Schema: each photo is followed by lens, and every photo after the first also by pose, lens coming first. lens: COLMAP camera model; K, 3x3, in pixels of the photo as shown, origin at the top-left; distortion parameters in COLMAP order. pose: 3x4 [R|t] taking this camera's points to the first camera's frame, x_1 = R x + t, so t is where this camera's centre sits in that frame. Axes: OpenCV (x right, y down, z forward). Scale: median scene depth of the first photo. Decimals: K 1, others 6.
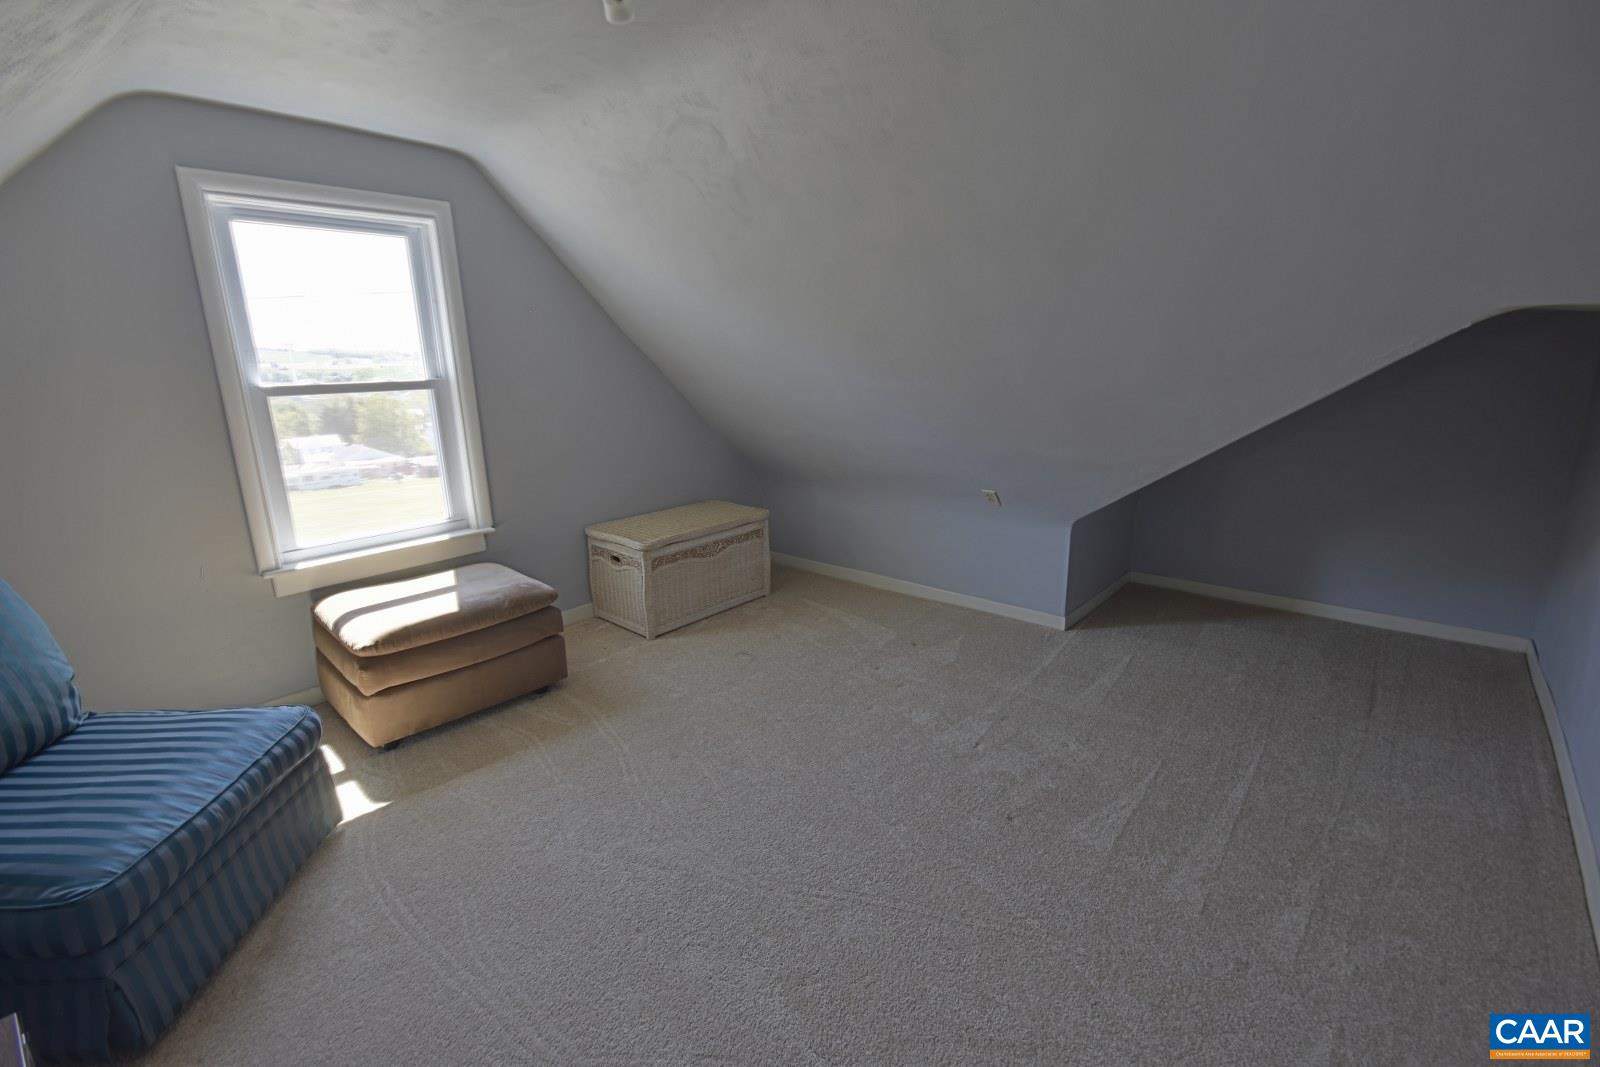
lens RADIAL K [[687.8, 0, 800.0], [0, 687.8, 533.5], [0, 0, 1]] dist [0.001866, 0.000030]
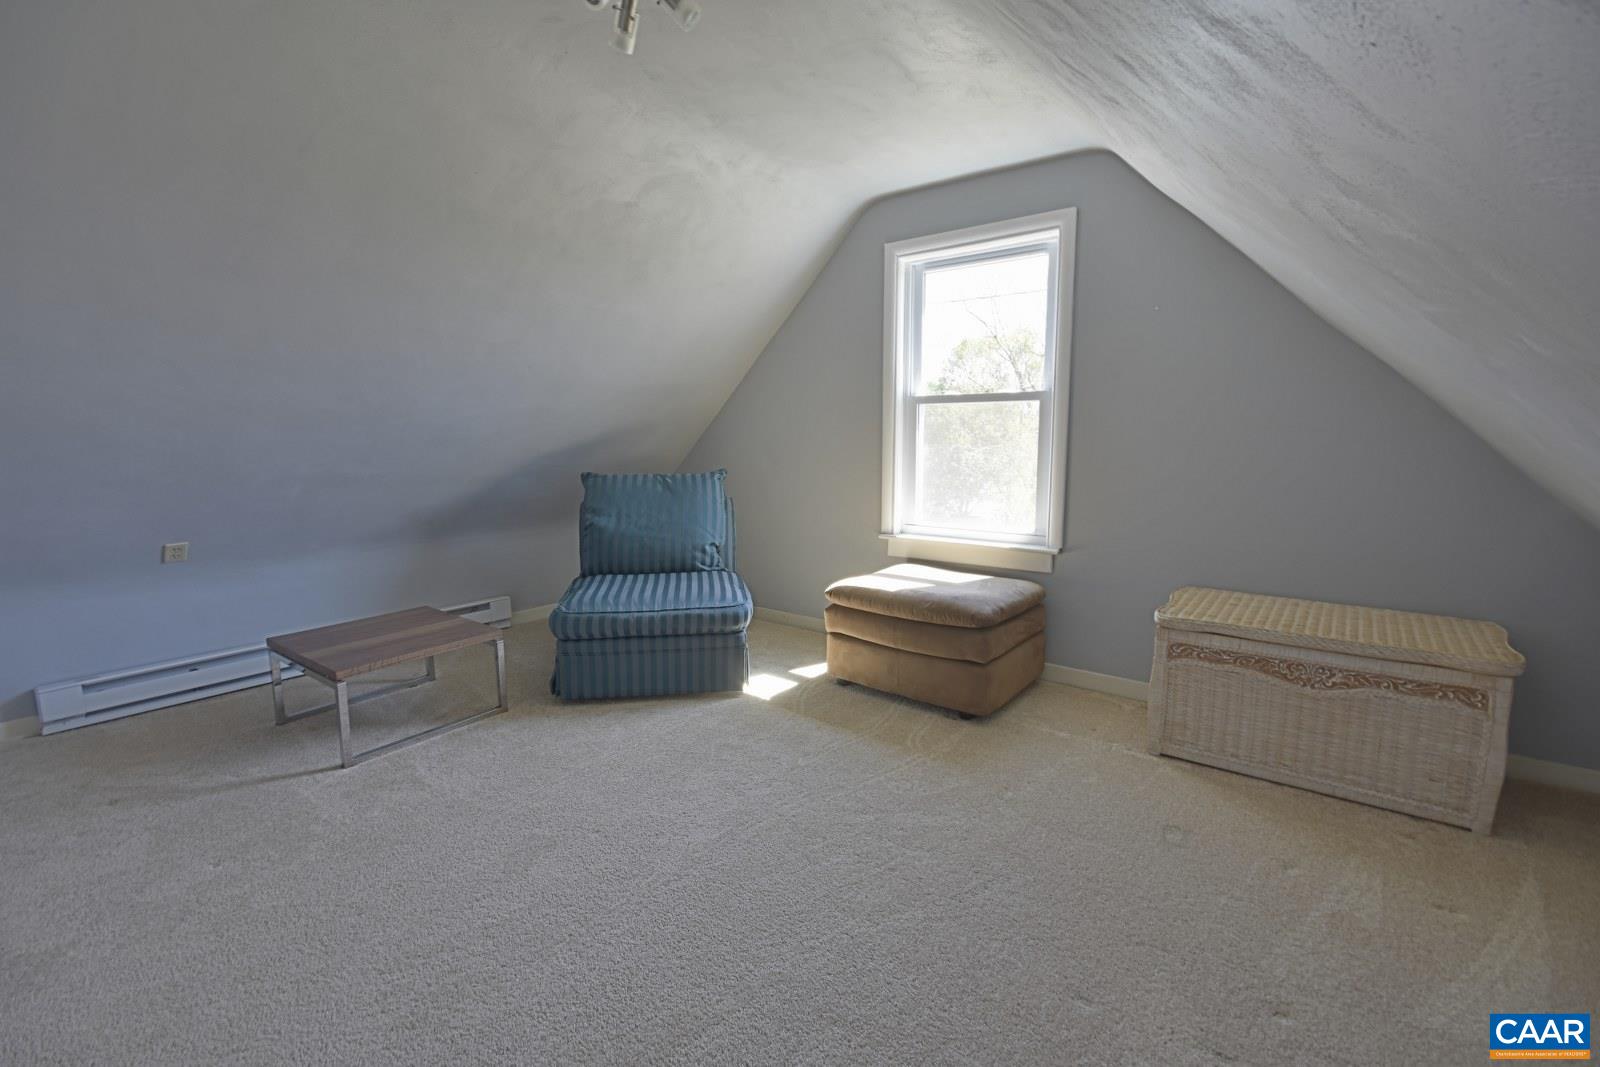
lens RADIAL K [[709.4, 0, 800.0], [0, 709.4, 533.5], [0, 0, 1]] dist [-0.013999, 0.000062]
pose [[0.071693, 0.169192, -0.982972, 0.508871], [-0.238555, 0.959815, 0.147807, -0.097095], [0.968479, 0.223896, 0.109174, 0.624464]]
